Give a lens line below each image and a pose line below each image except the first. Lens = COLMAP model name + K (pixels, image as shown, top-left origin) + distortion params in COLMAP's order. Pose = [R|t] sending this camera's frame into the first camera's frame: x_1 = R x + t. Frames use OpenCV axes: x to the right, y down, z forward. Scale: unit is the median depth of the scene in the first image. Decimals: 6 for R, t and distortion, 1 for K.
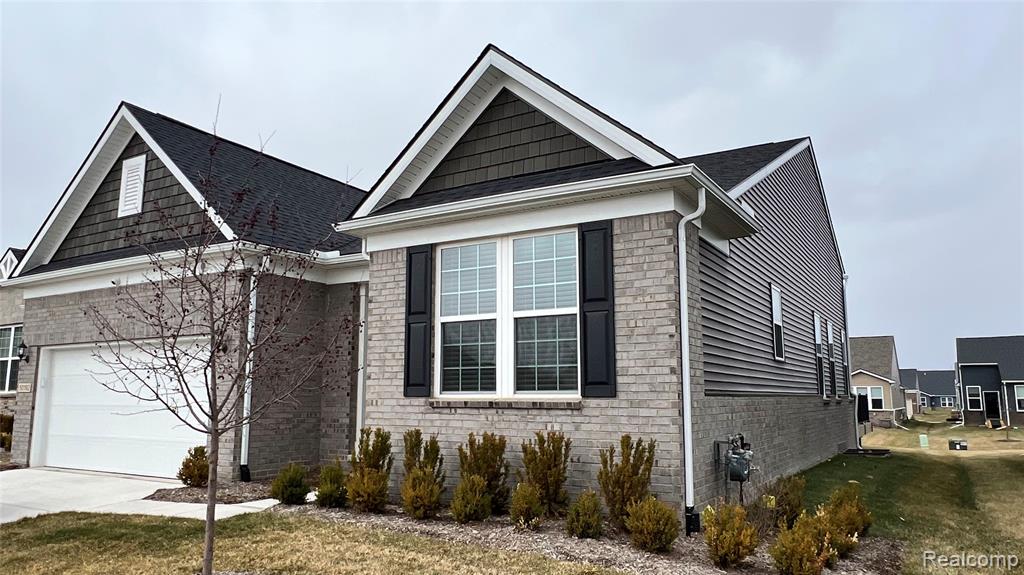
lens RADIAL K [[724.4, 0, 509.7], [0, 724.4, 283.6], [0, 0, 1]] dist [0.001184, -0.000440]
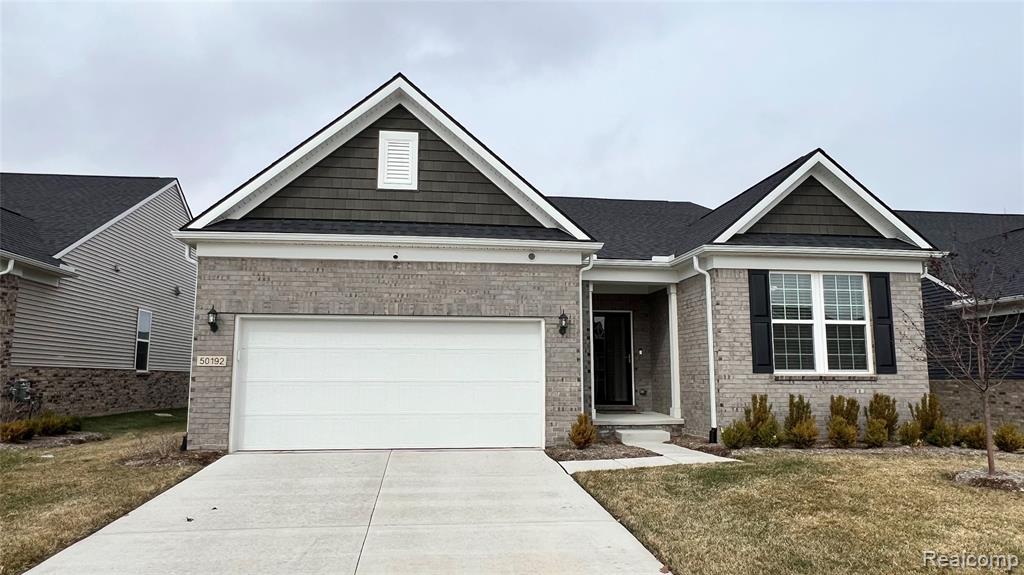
lens RADIAL K [[611.2, 0, 512.4], [0, 611.2, 294.5], [0, 0, 1]] dist [0.007696, -0.004463]
pose [[0.782620, 0.082790, 0.616970, -1.353796], [-0.097355, 0.995199, -0.010050, 0.062087], [-0.614840, -0.052200, 0.786923, 0.356985]]
